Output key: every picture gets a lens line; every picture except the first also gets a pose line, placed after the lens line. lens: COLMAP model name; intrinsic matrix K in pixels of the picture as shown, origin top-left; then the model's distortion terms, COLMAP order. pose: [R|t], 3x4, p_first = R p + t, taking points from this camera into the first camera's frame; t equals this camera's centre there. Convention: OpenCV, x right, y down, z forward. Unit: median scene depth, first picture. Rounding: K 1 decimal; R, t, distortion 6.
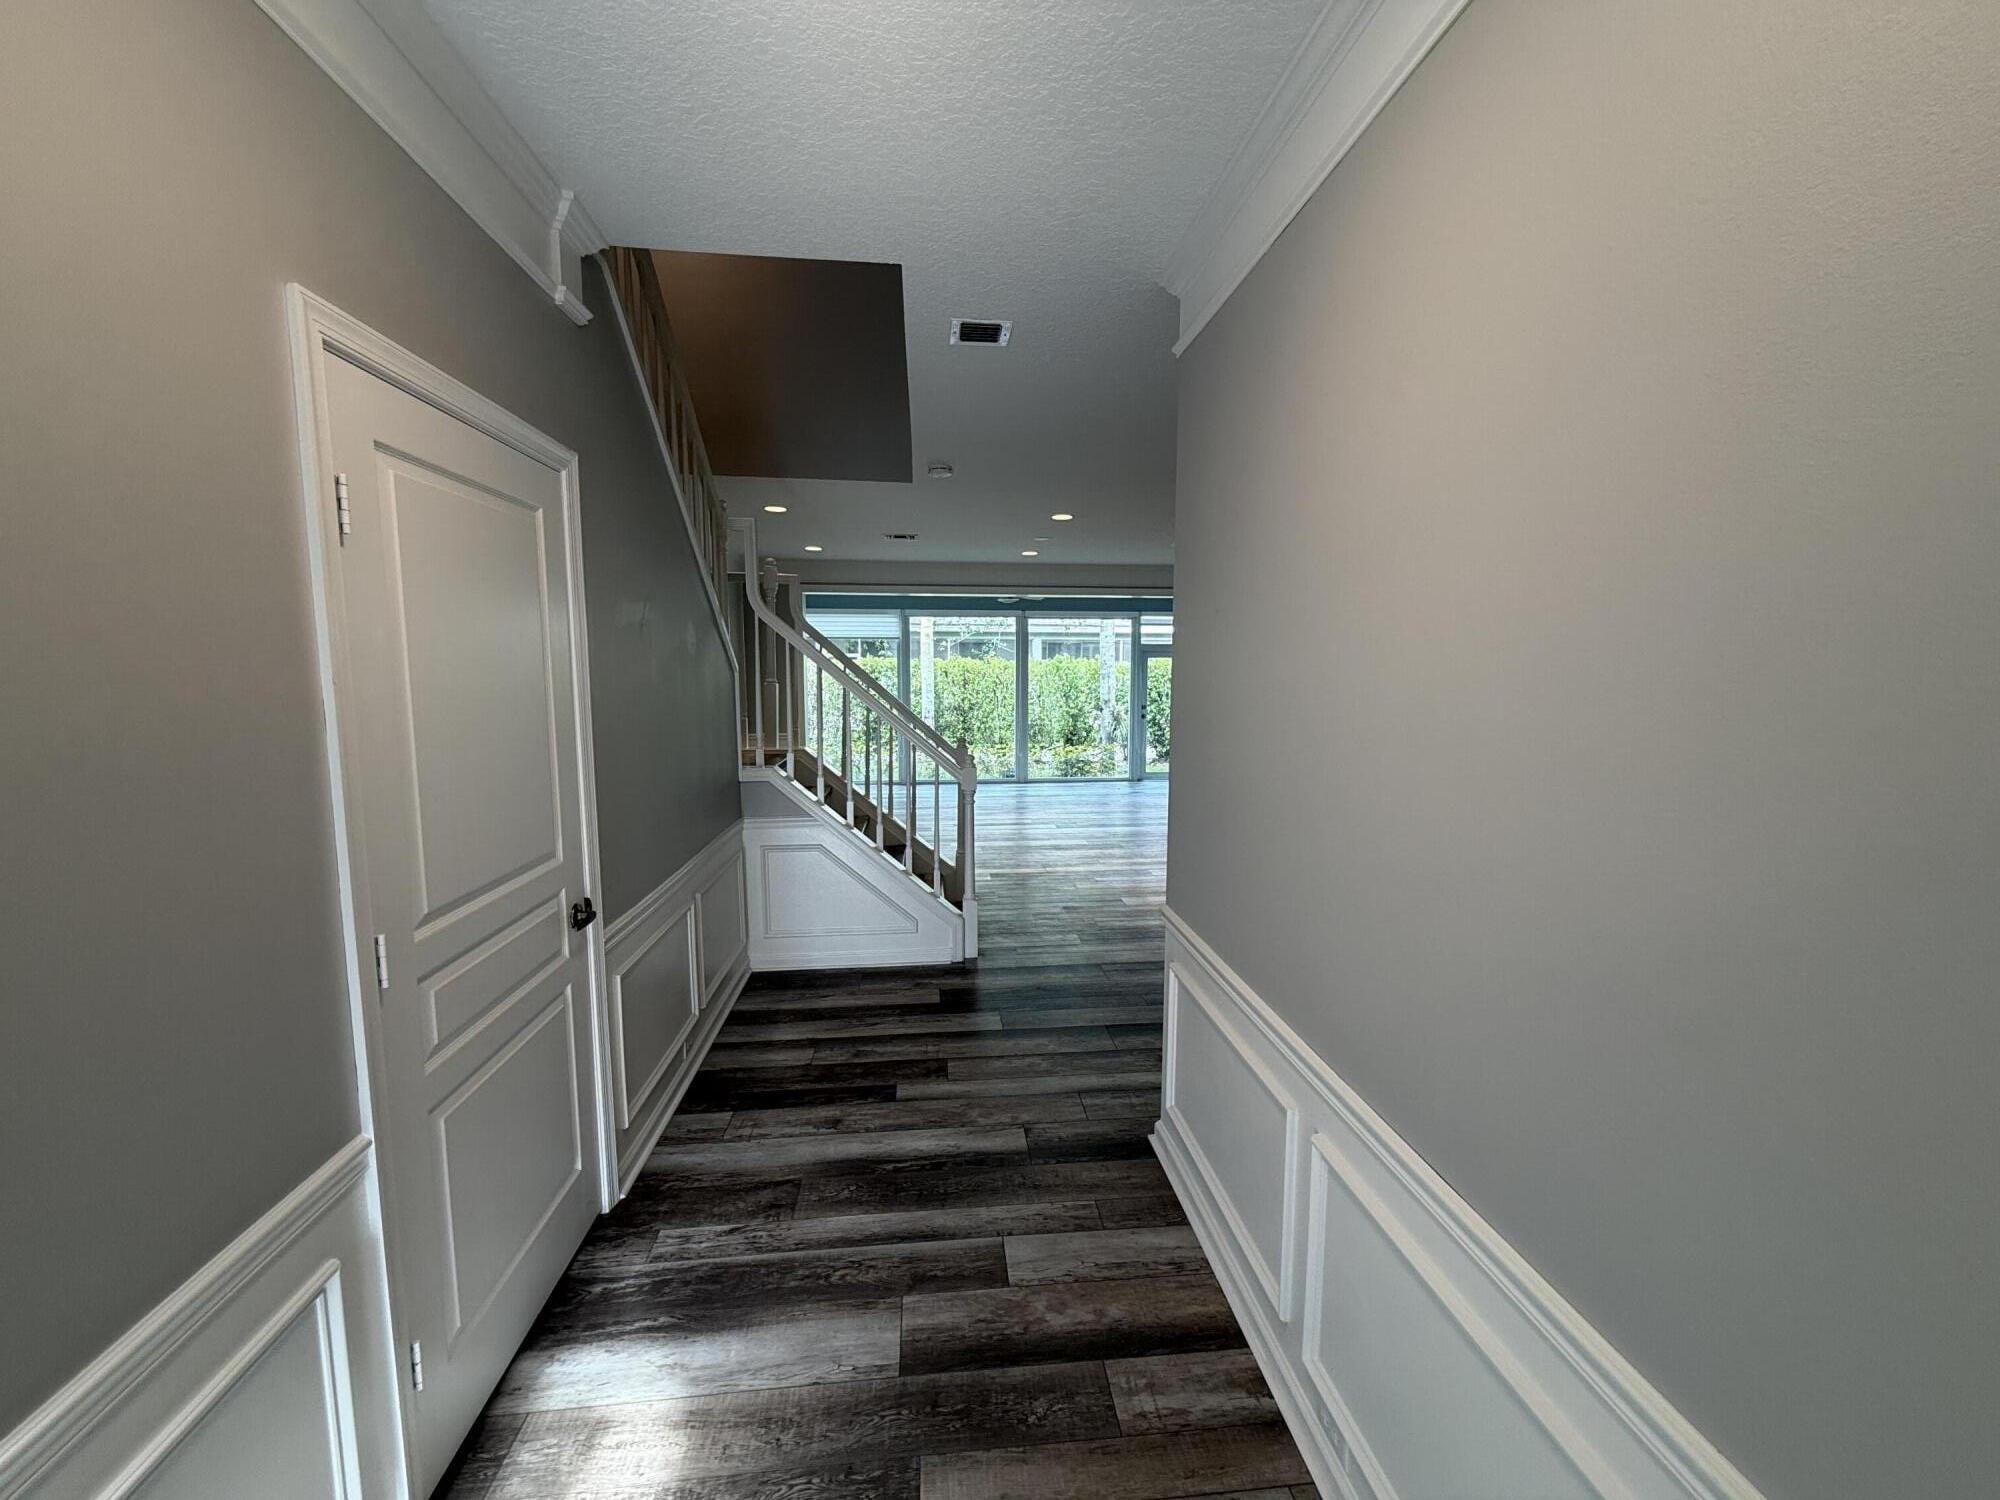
lens RADIAL K [[795.2, 0, 1001.6], [0, 795.2, 757.6], [0, 0, 1]] dist [0.001547, -0.000550]
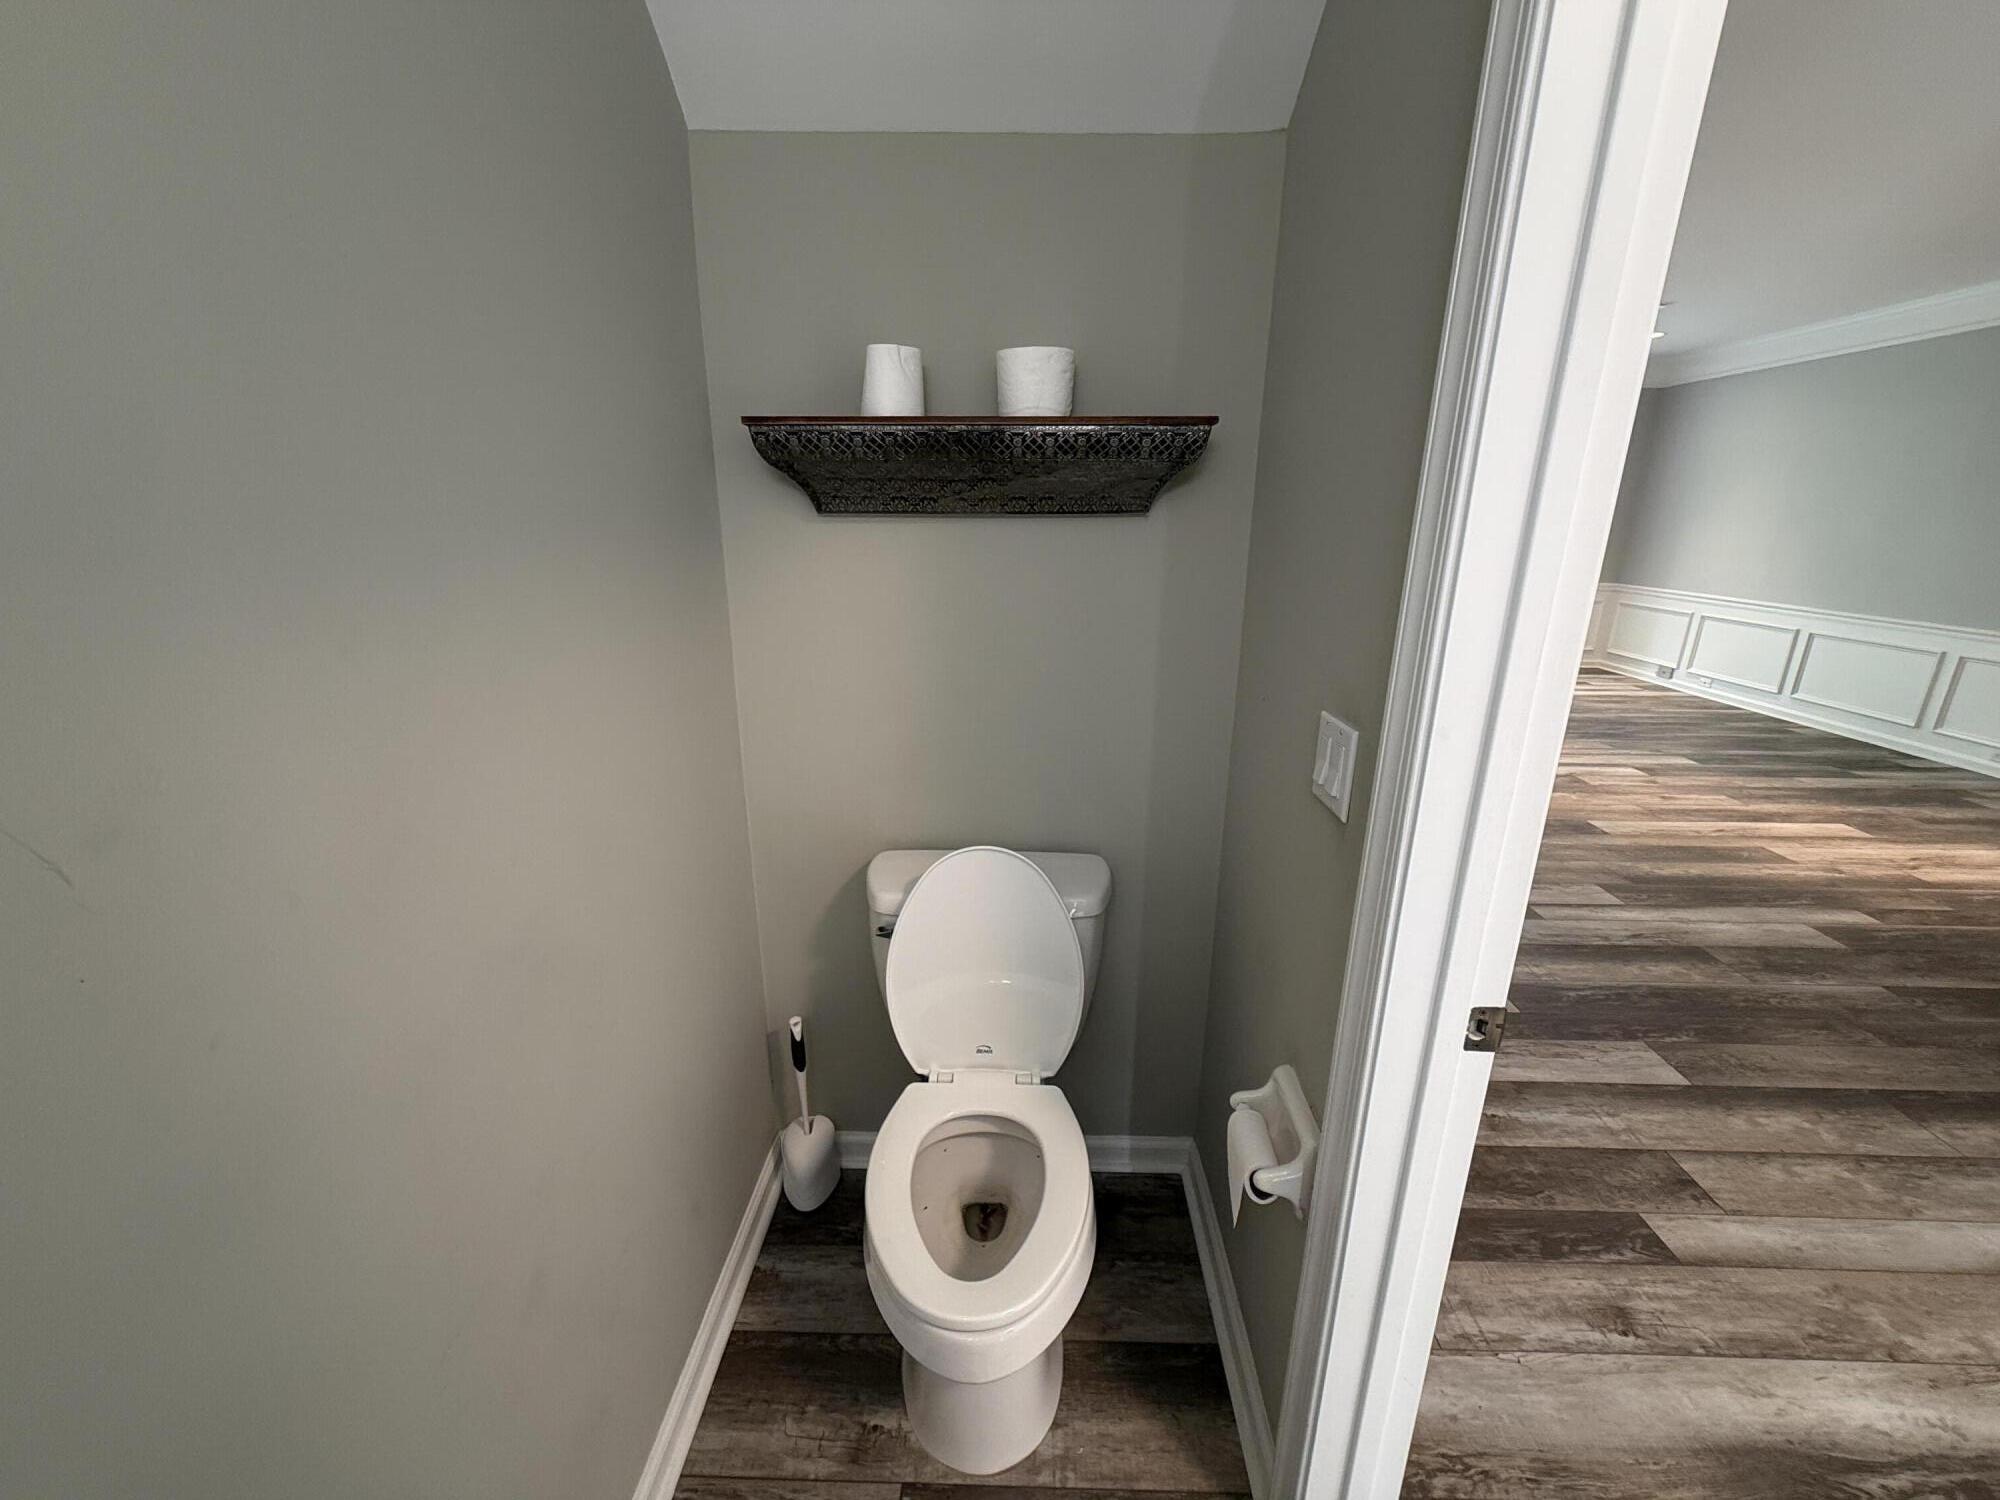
lens RADIAL K [[795.2, 0, 1002.8], [0, 795.2, 752.4], [0, 0, 1]] dist [0.001547, -0.000550]
pose [[0.992624, 0.041507, -0.113906, -0.133591], [-0.019903, 0.982610, 0.184611, -0.002971], [0.119588, -0.180982, 0.976189, 0.111700]]
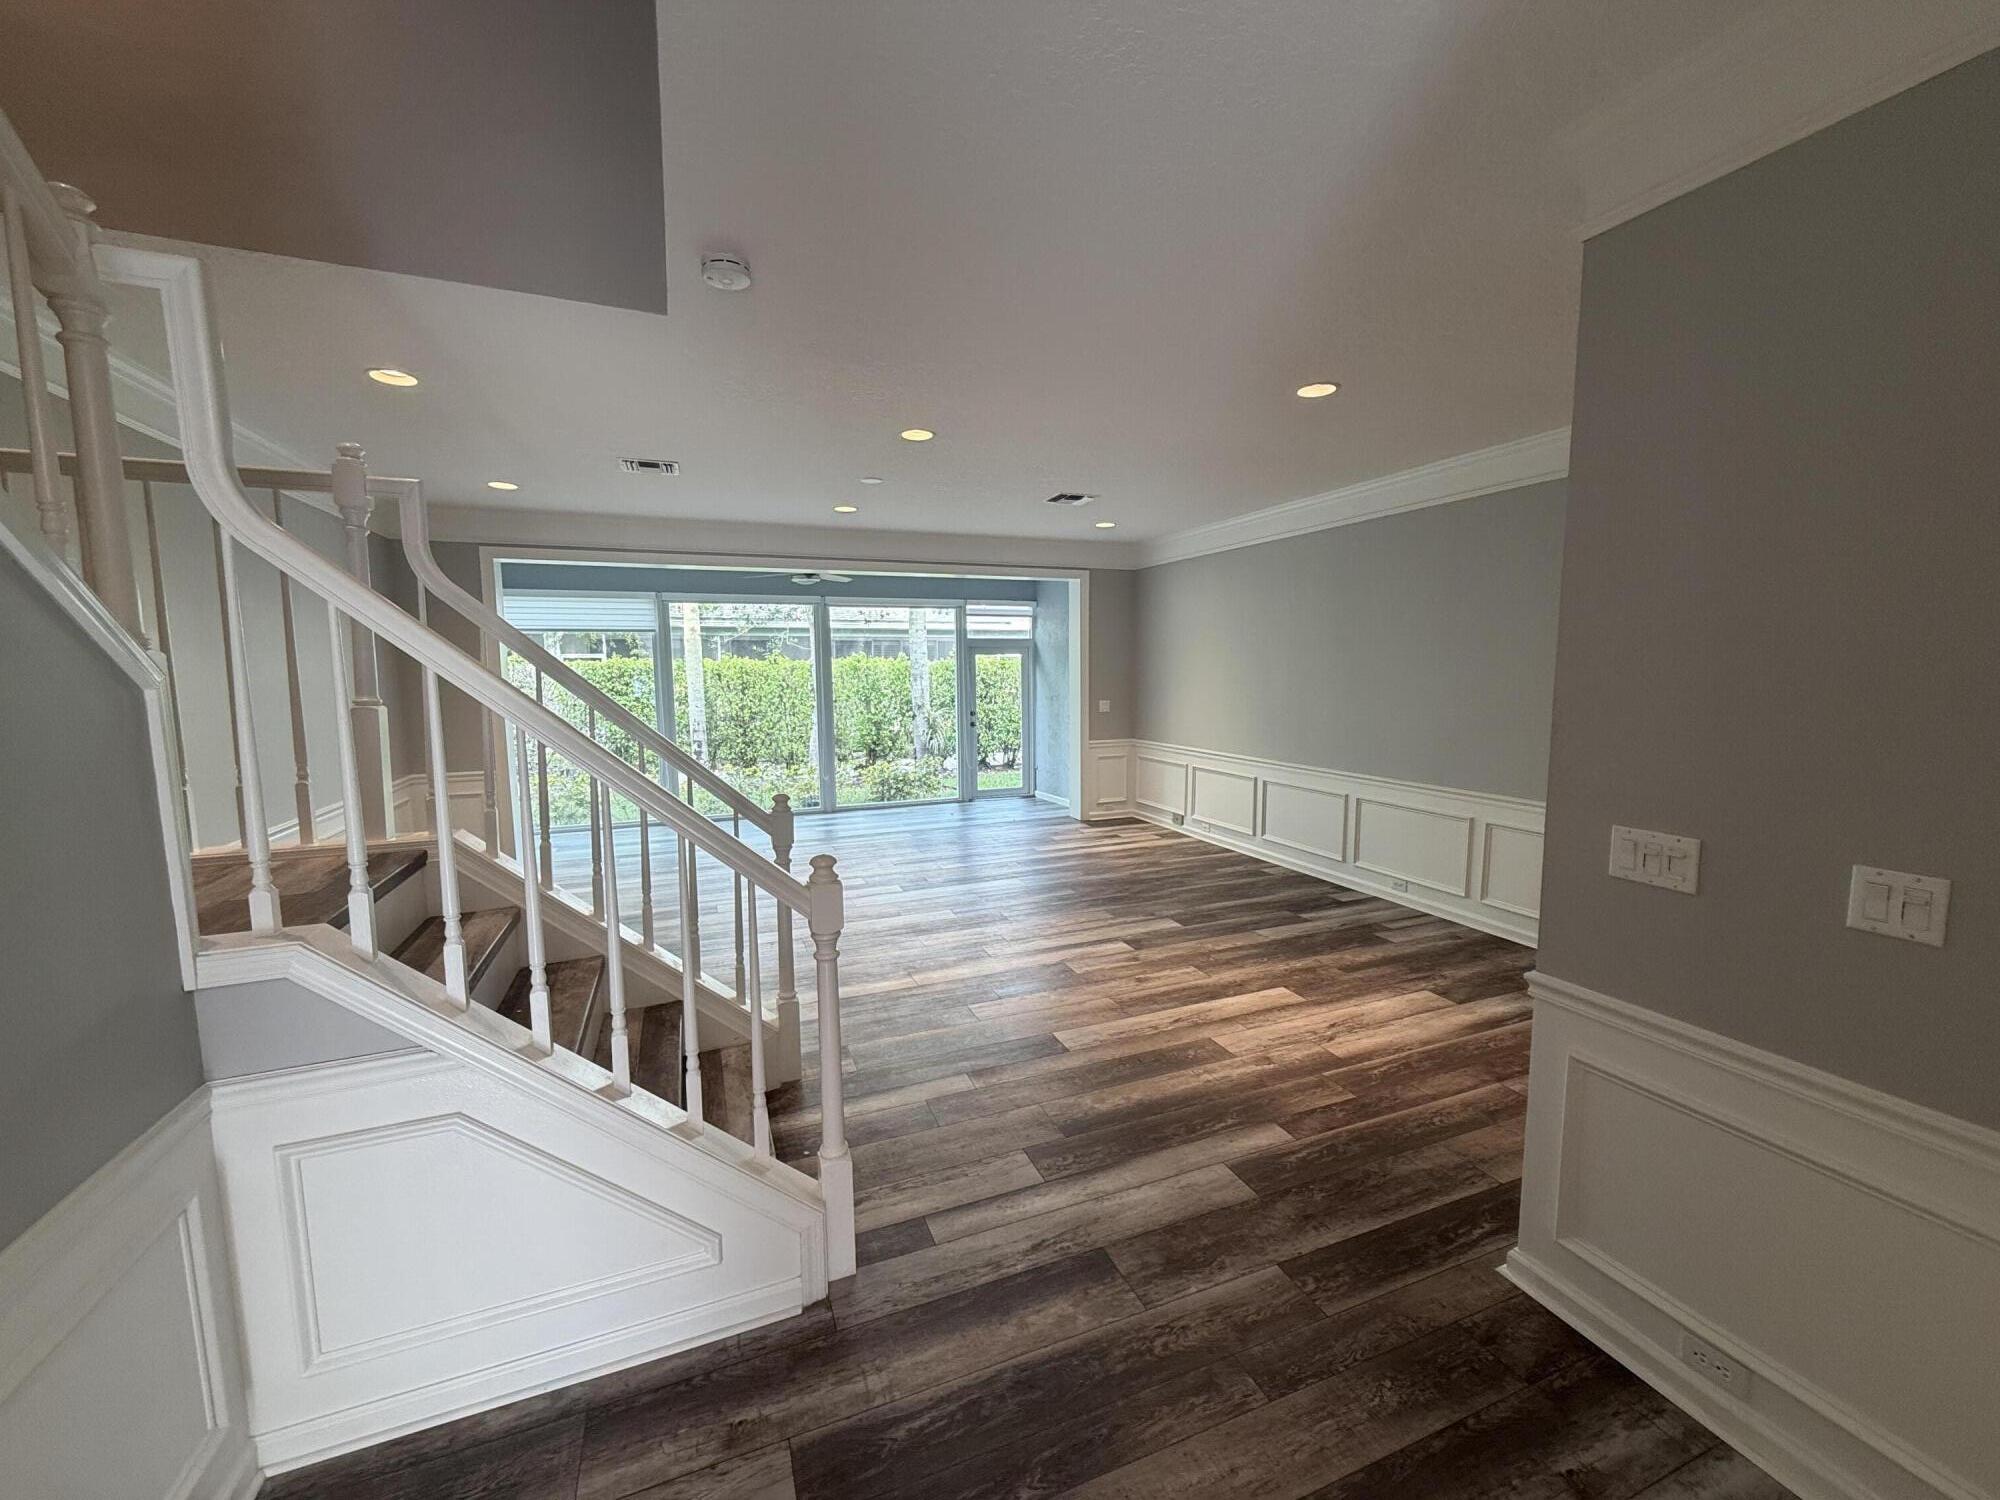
lens RADIAL K [[795.2, 0, 1003.5], [0, 795.2, 754.4], [0, 0, 1]] dist [0.001547, -0.000550]
pose [[0.960927, -0.041780, 0.273629, -0.022664], [0.042807, 0.999081, 0.002217, -0.020700], [-0.273471, 0.009583, 0.961833, 0.184391]]
